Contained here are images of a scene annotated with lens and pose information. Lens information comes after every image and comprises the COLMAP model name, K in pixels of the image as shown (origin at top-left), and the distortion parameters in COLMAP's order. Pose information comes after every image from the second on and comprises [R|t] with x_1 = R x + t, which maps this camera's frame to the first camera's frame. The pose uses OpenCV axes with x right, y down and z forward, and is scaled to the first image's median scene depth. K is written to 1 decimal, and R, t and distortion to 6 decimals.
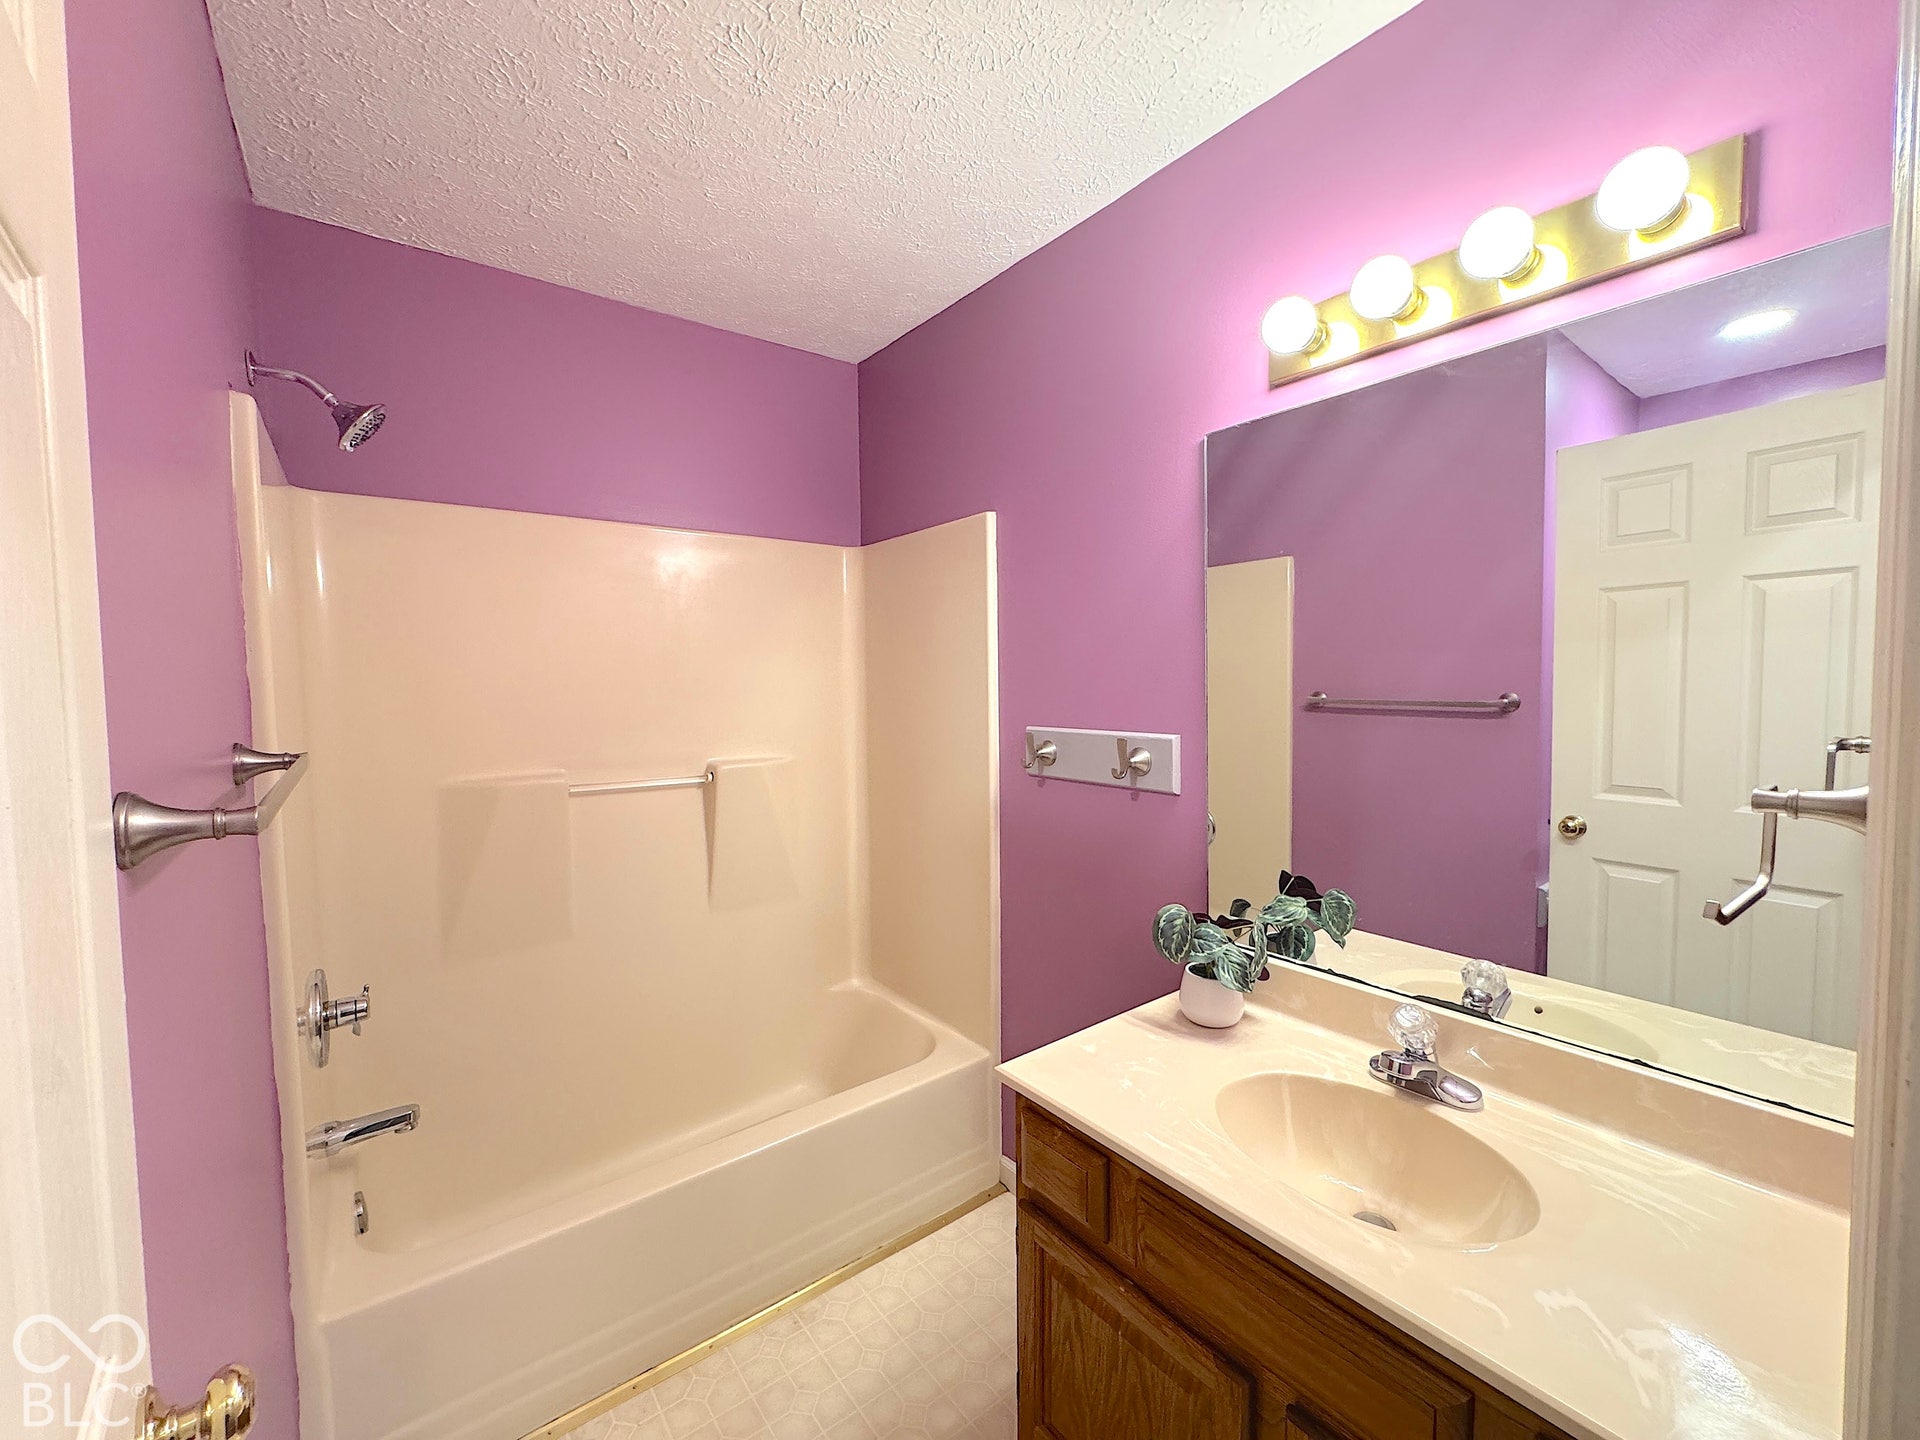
lens RADIAL K [[769.0, 0, 959.4], [0, 769.0, 720.4], [0, 0, 1]] dist [-0.002403, 0.000129]
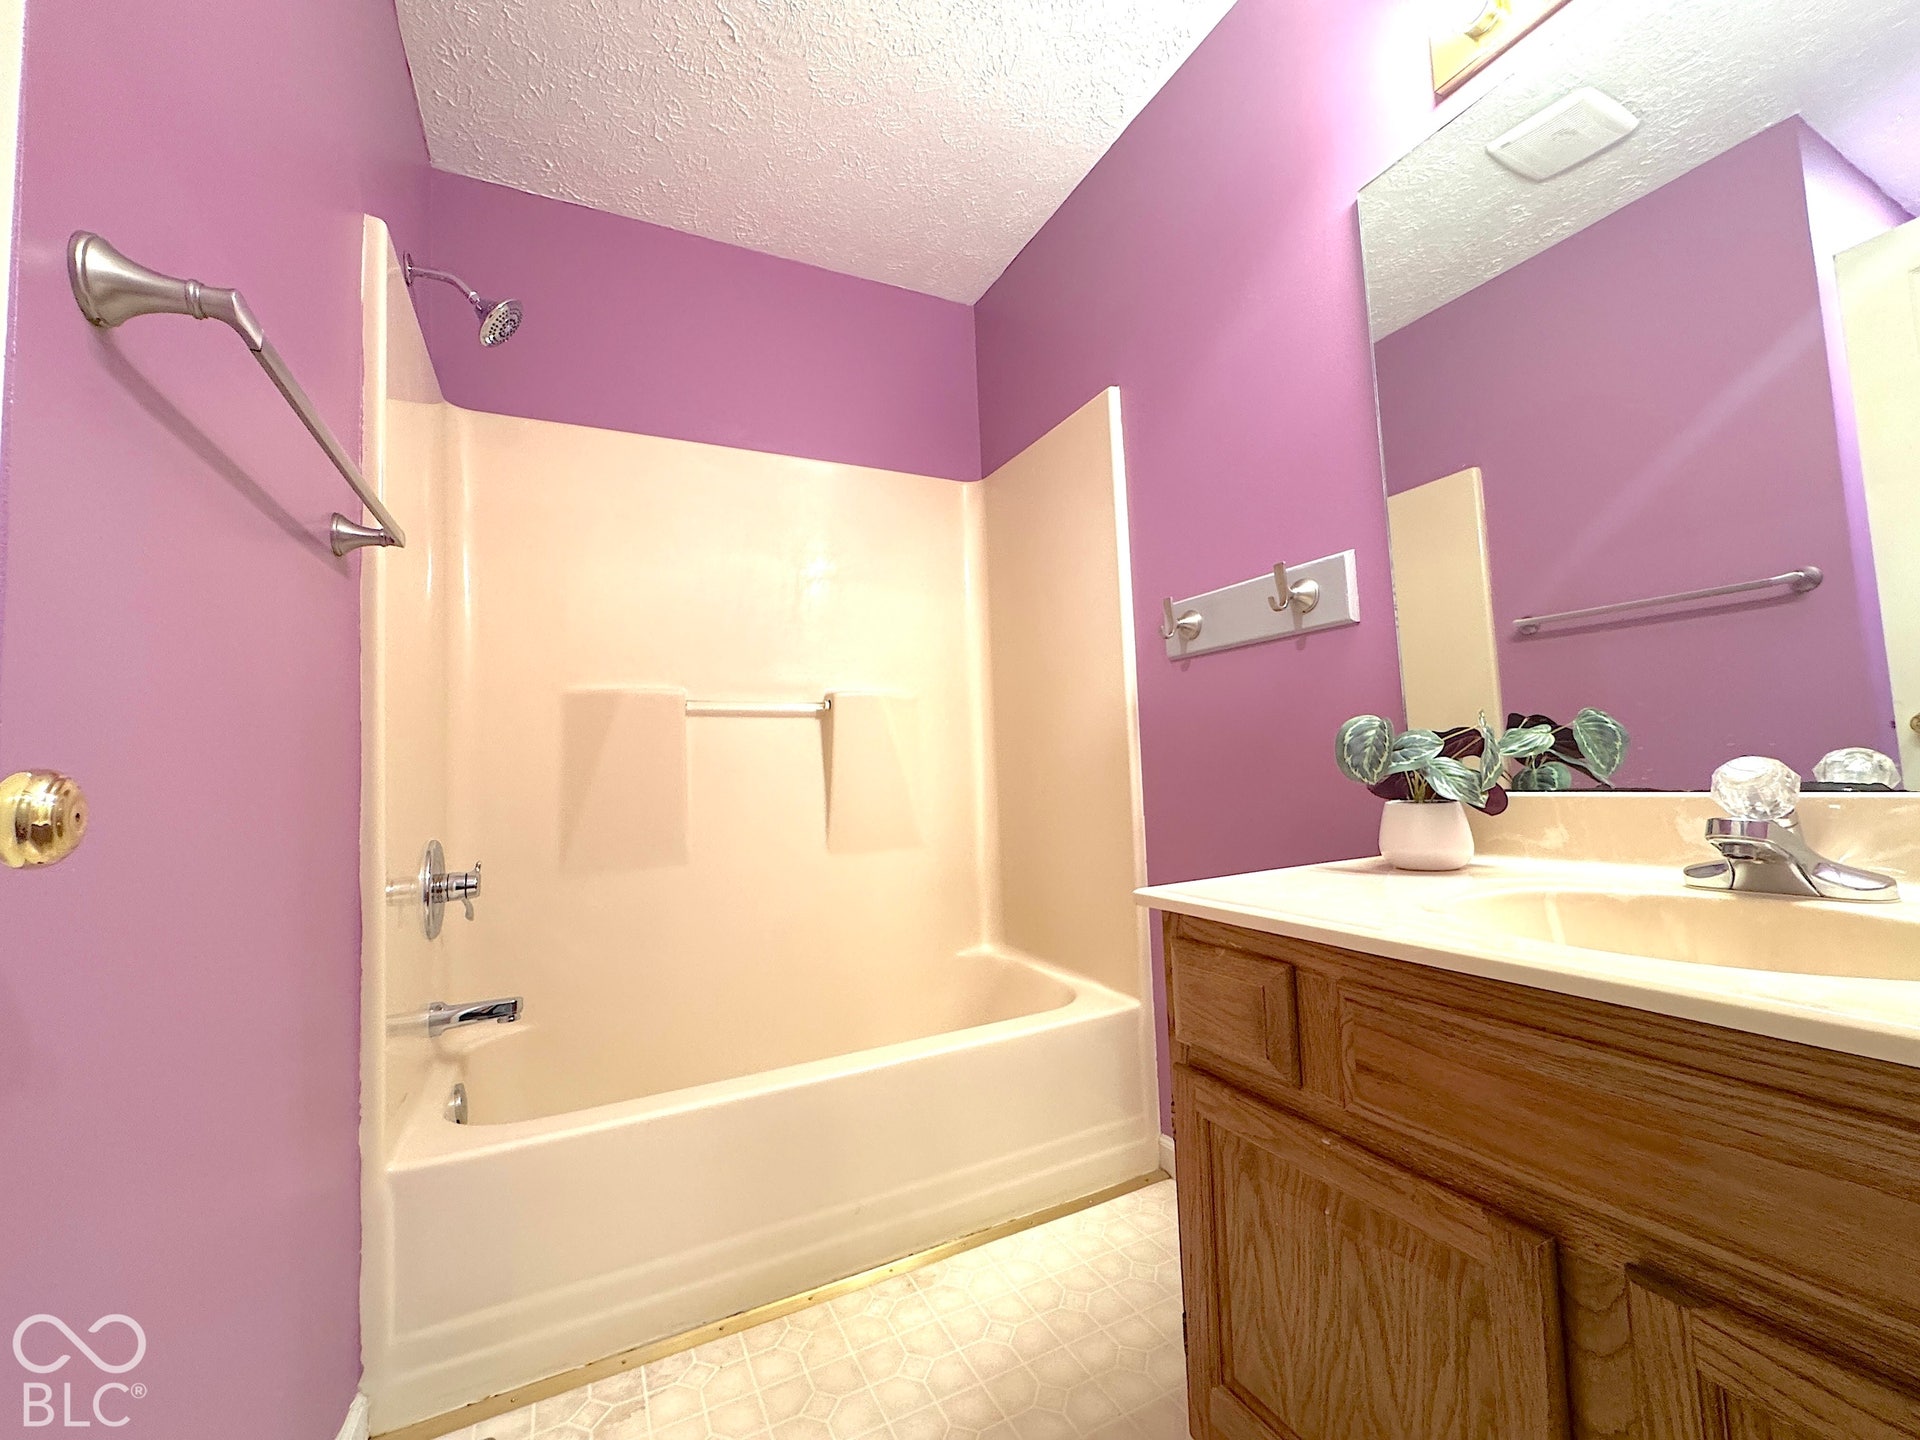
lens RADIAL K [[770.2, 0, 959.0], [0, 770.2, 723.6], [0, 0, 1]] dist [-0.002377, -0.000411]
pose [[0.981409, -0.040339, -0.187640, 0.020645], [0.018856, 0.993199, -0.114896, 0.296494], [0.190999, 0.109222, 0.975495, 0.142641]]
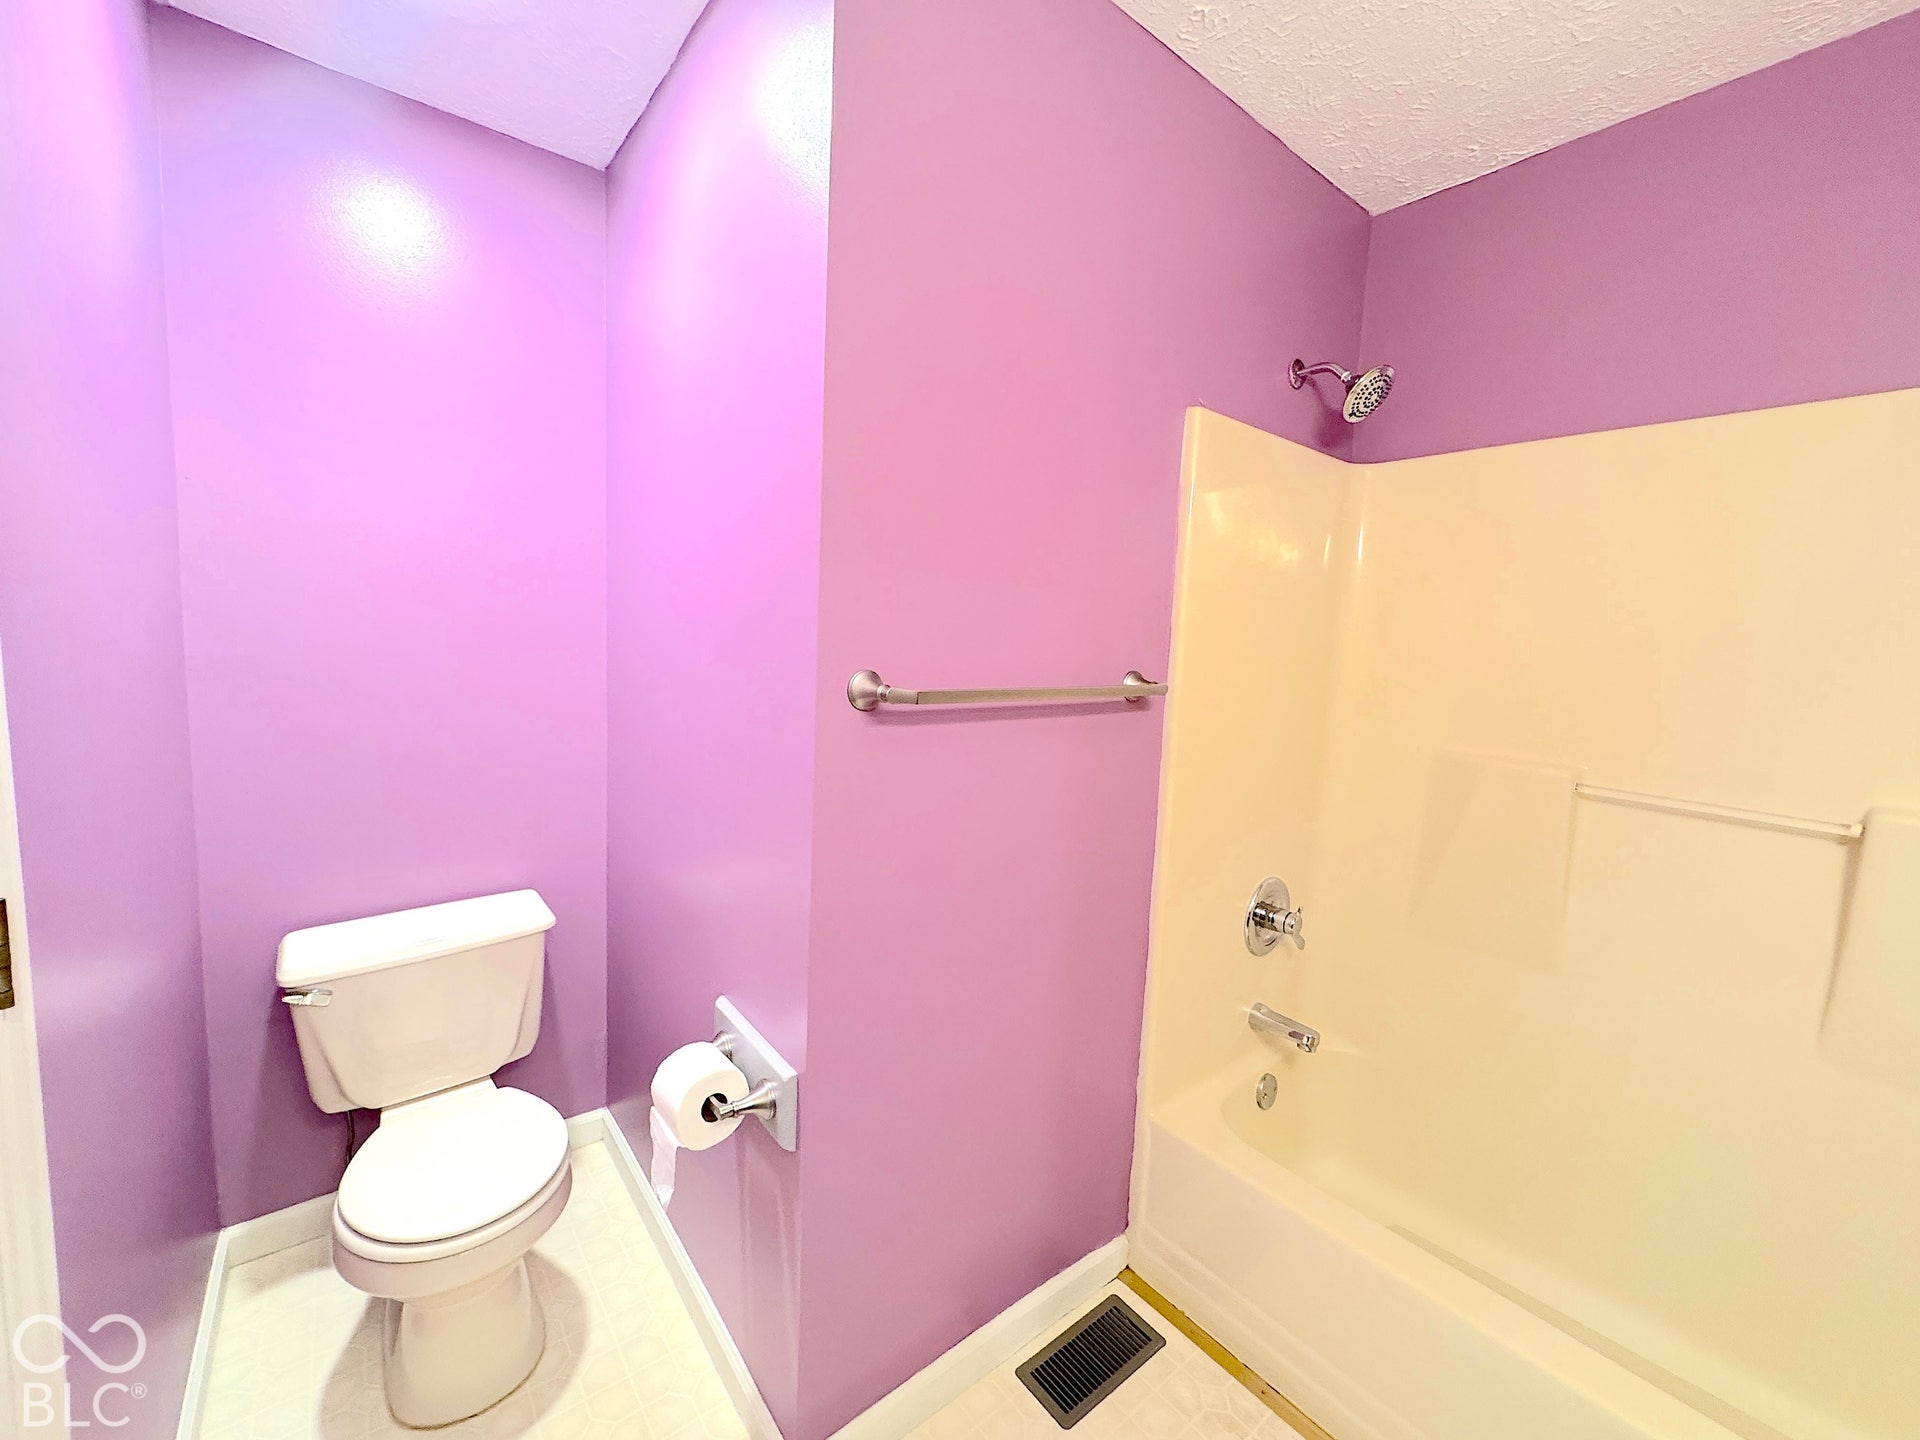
lens RADIAL K [[769.0, 0, 959.4], [0, 769.0, 720.4], [0, 0, 1]] dist [-0.002403, 0.000129]
pose [[0.014408, 0.127537, -0.991729, 0.308117], [-0.093047, 0.987699, 0.125667, -0.021490], [0.995557, 0.090467, 0.026097, 0.446111]]
